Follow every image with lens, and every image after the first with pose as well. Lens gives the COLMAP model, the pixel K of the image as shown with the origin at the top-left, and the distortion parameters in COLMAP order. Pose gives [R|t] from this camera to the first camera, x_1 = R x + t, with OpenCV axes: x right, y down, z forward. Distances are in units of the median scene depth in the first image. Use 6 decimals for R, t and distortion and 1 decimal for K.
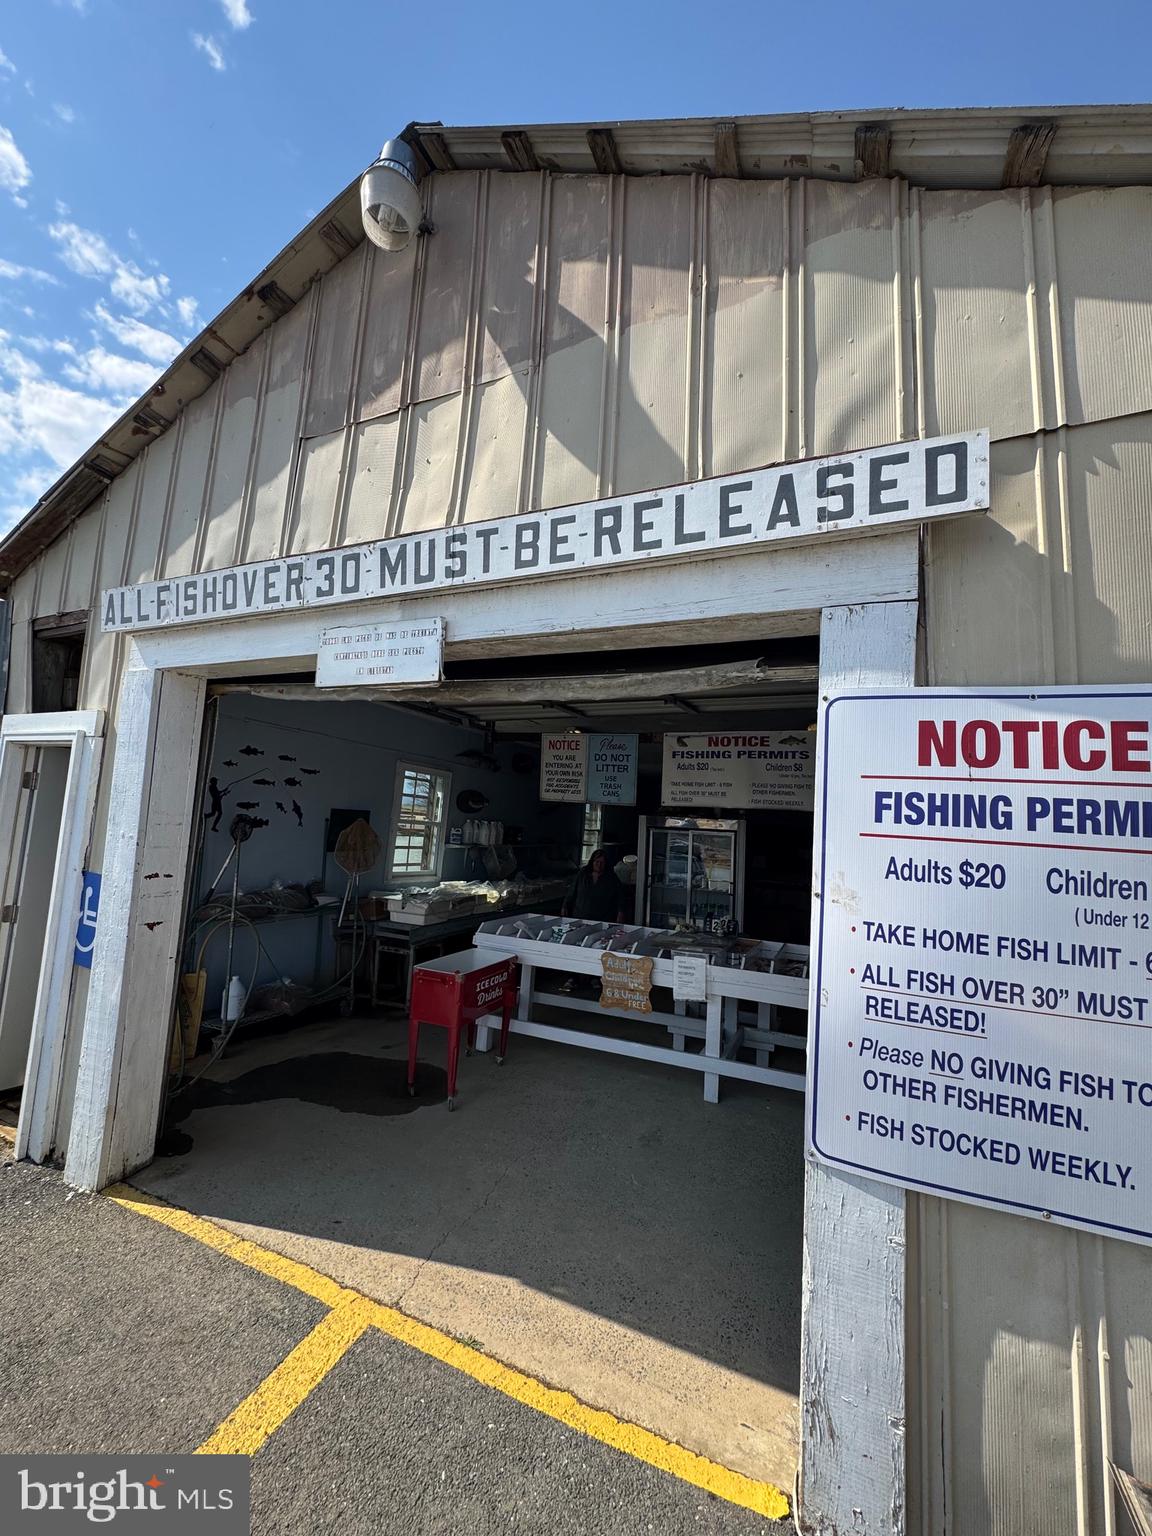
lens RADIAL K [[613.2, 0, 572.8], [0, 613.2, 770.3], [0, 0, 1]] dist [-0.002290, 0.001286]
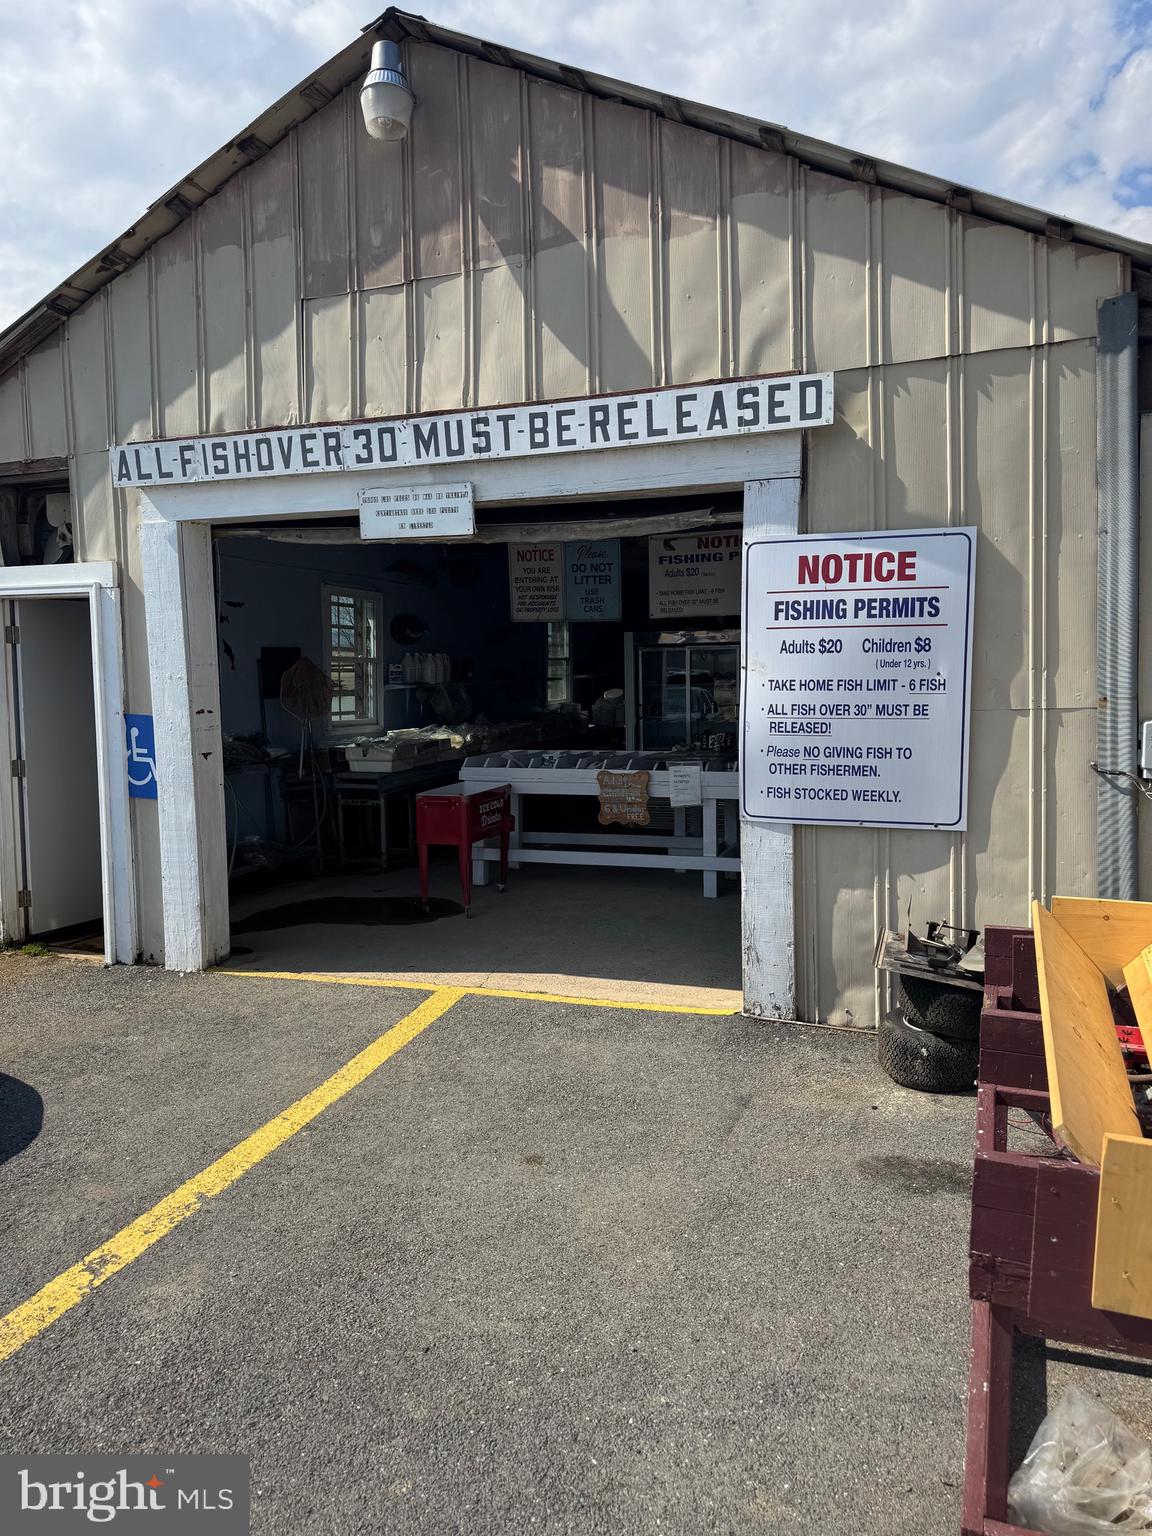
lens RADIAL K [[1078.3, 0, 580.8], [0, 1078.3, 761.1], [0, 0, 1]] dist [0.051504, -0.059171]
pose [[0.994834, -0.076433, 0.066812, -0.236592], [0.063049, 0.981002, 0.183465, -0.101533], [-0.079566, -0.178305, 0.980753, -1.757960]]
